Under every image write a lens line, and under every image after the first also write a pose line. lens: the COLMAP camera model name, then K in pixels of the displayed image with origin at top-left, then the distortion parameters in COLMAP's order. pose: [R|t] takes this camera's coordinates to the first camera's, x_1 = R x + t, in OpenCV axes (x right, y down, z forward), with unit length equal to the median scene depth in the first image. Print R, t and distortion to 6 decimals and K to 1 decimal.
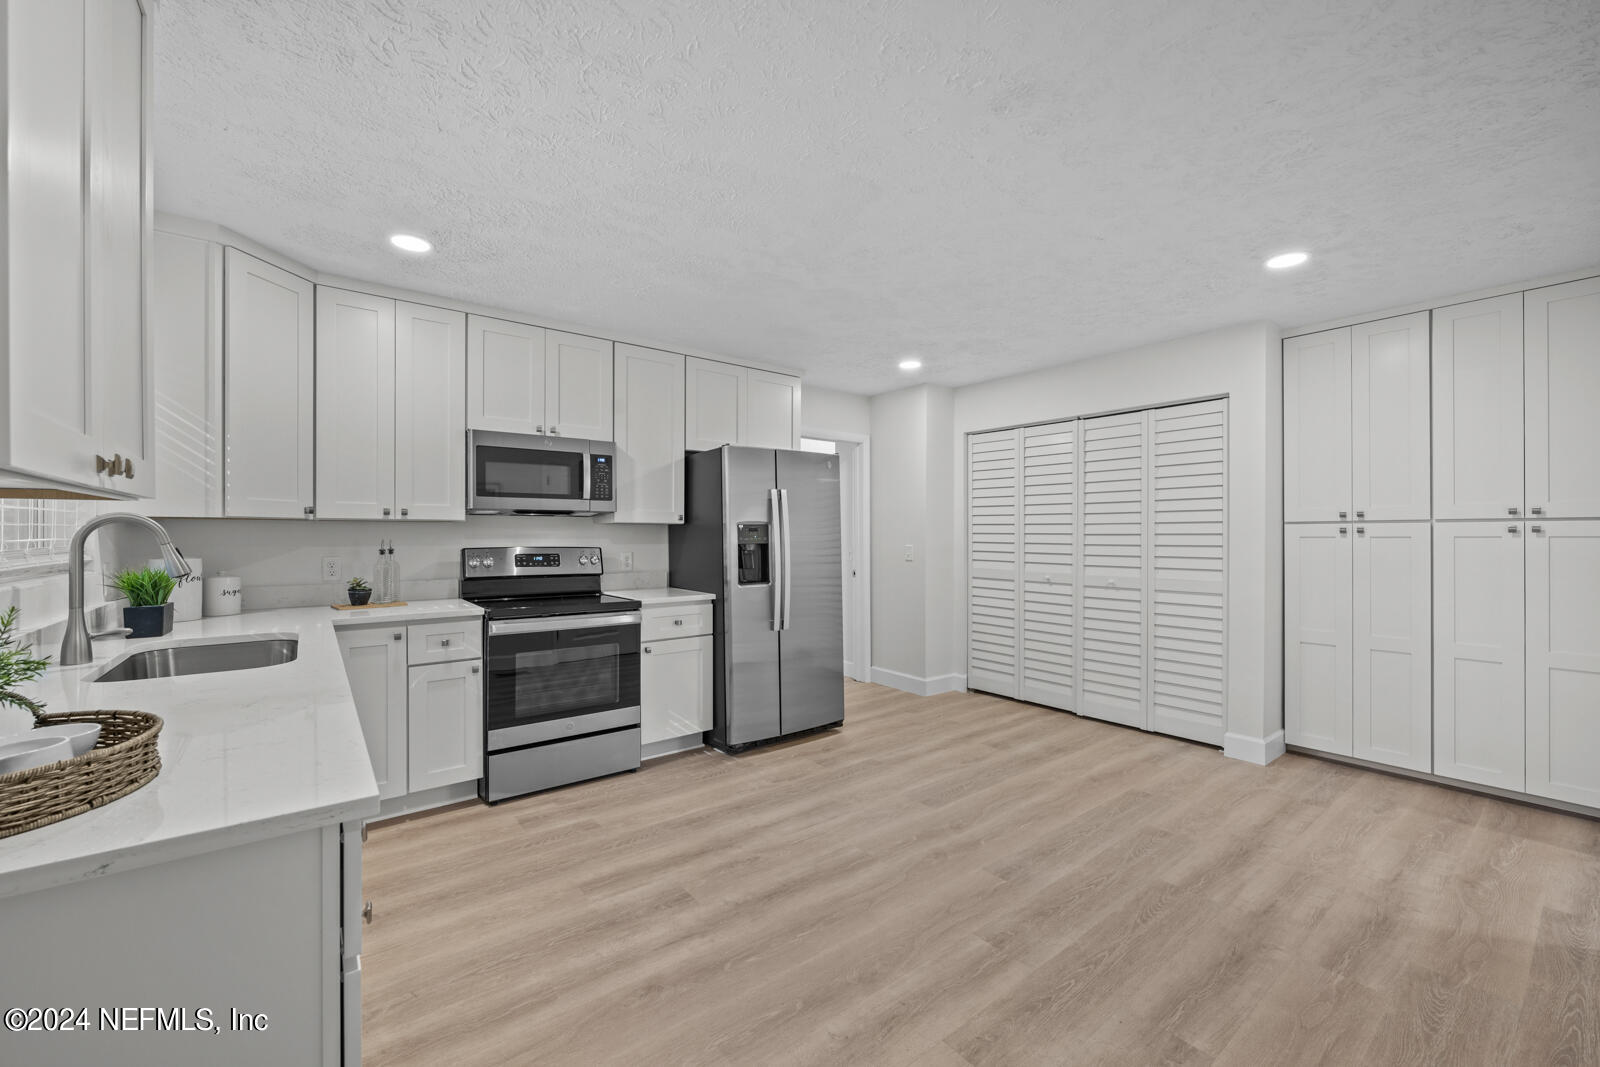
lens RADIAL K [[645.7, 0, 798.9], [0, 645.7, 535.2], [0, 0, 1]] dist [0.003313, -0.002401]
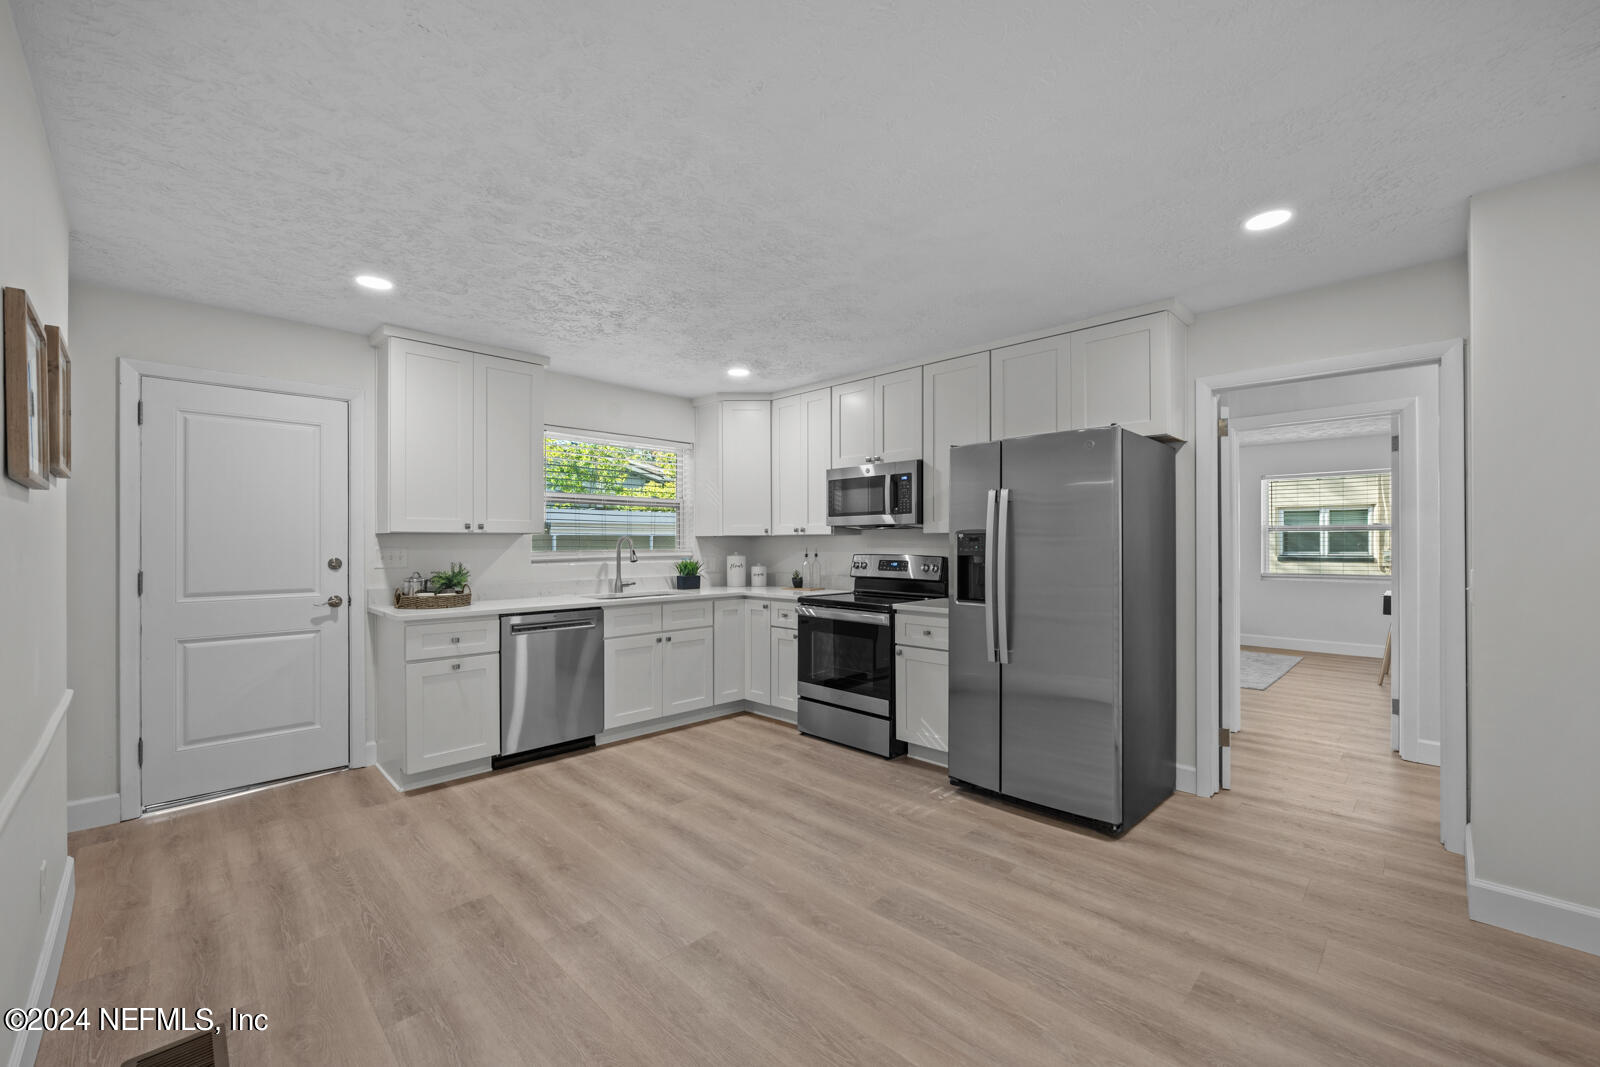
lens RADIAL K [[645.7, 0, 789.8], [0, 645.7, 542.4], [0, 0, 1]] dist [0.003313, -0.002401]
pose [[0.110520, -0.000922, -0.993873, 0.940380], [0.000868, 0.999999, -0.000831, -0.004579], [0.993874, -0.000771, 0.110521, 0.814495]]
